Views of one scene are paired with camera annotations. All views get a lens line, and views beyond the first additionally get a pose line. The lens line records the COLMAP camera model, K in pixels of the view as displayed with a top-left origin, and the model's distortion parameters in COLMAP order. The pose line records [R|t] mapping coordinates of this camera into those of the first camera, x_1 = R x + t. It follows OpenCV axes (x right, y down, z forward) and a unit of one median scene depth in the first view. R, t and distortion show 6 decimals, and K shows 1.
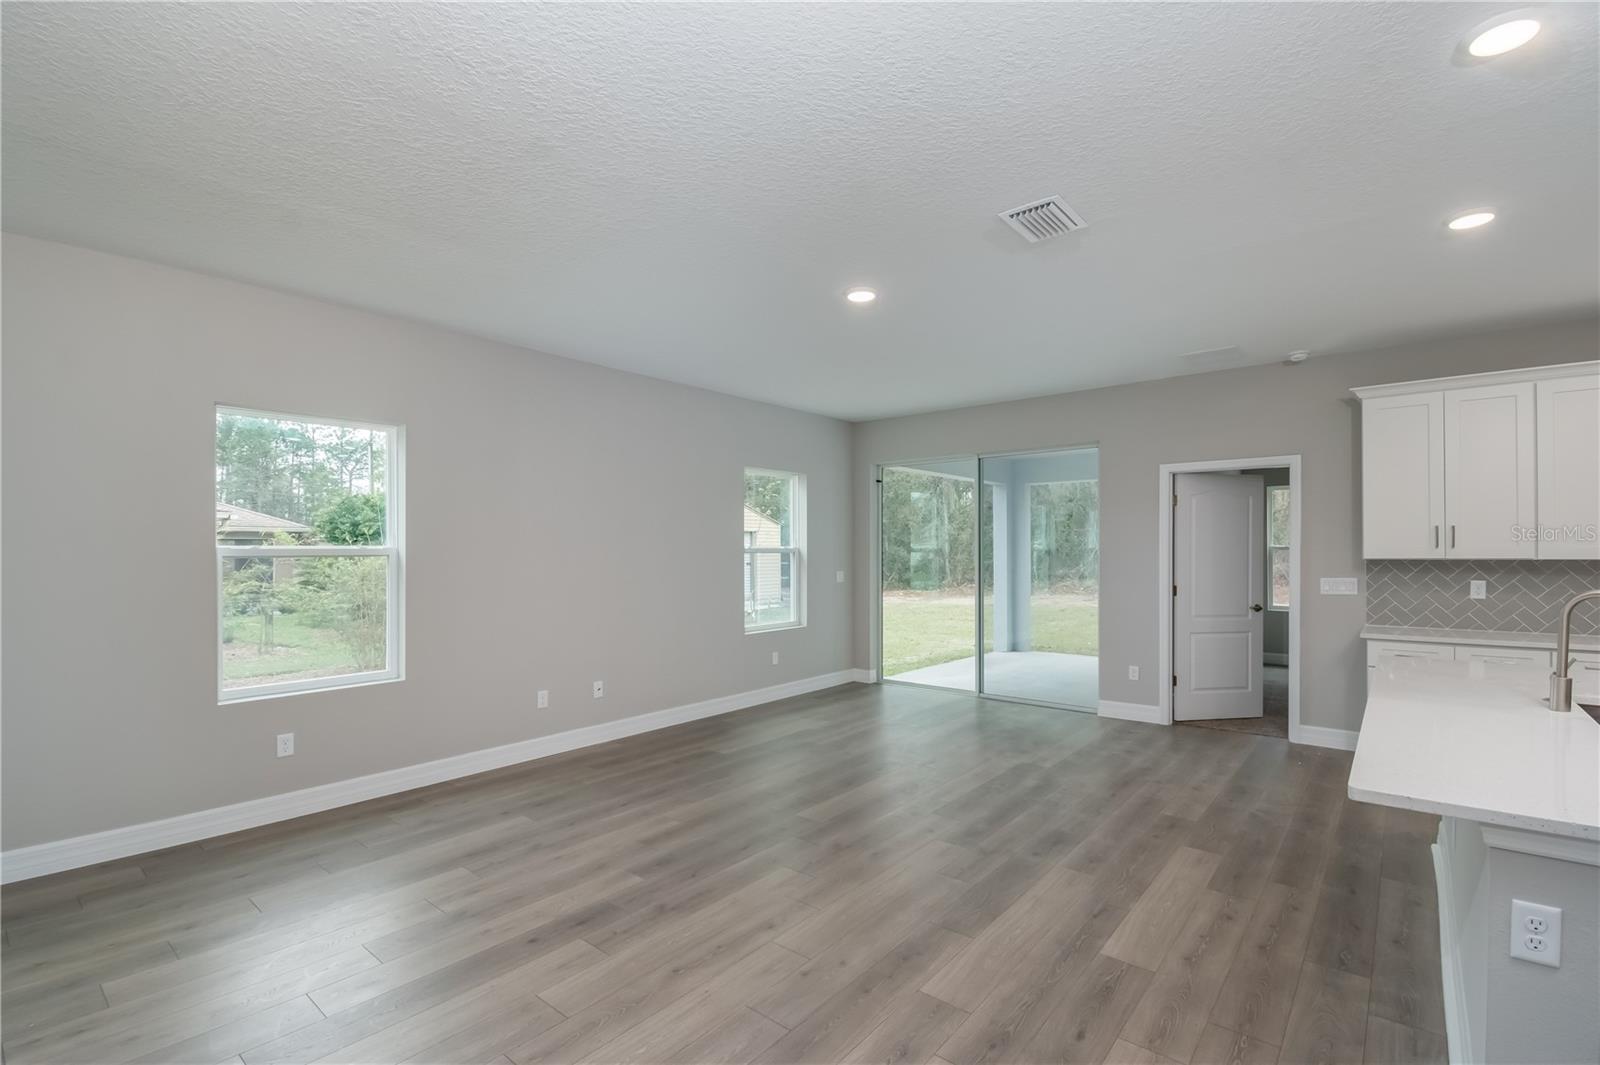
lens RADIAL K [[727.5, 0, 830.0], [0, 727.5, 550.9], [0, 0, 1]] dist [0.009437, -0.008241]
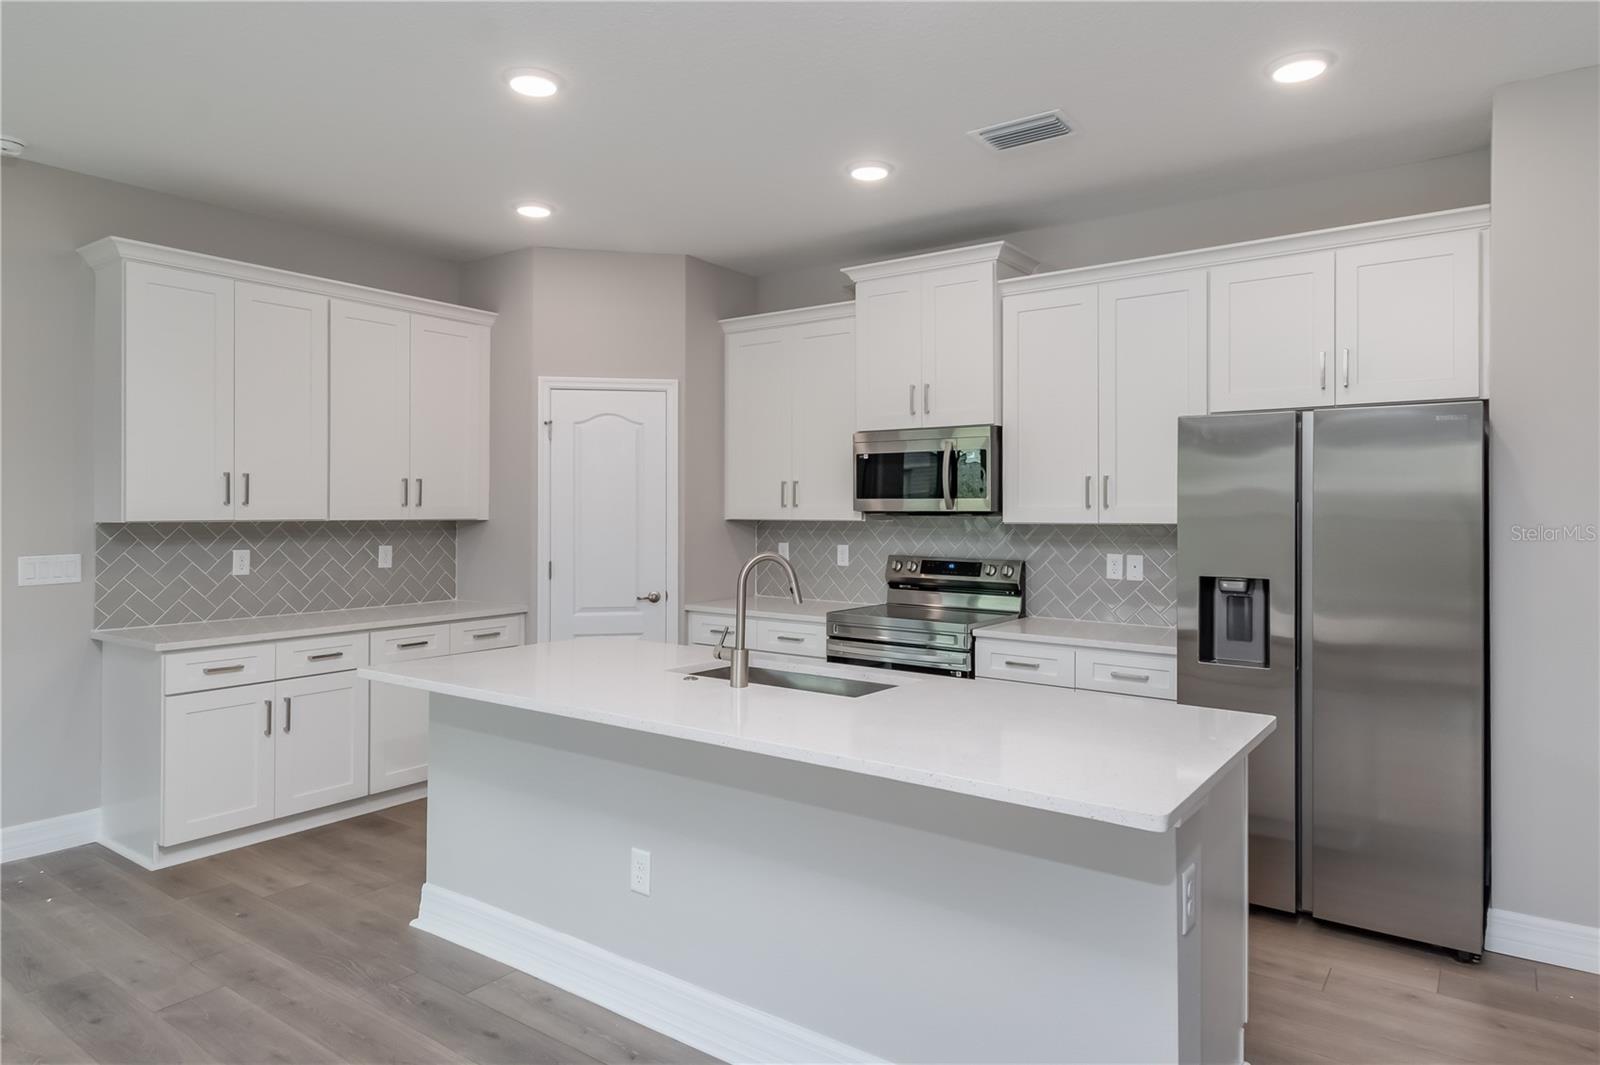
lens RADIAL K [[957.0, 0, 793.6], [0, 957.0, 506.9], [0, 0, 1]] dist [0.010152, -0.007707]
pose [[-0.045060, 0.007080, 0.998959, -0.096446], [-0.001377, 0.999973, -0.007149, 0.003696], [-0.998983, -0.001697, -0.045050, 0.502337]]
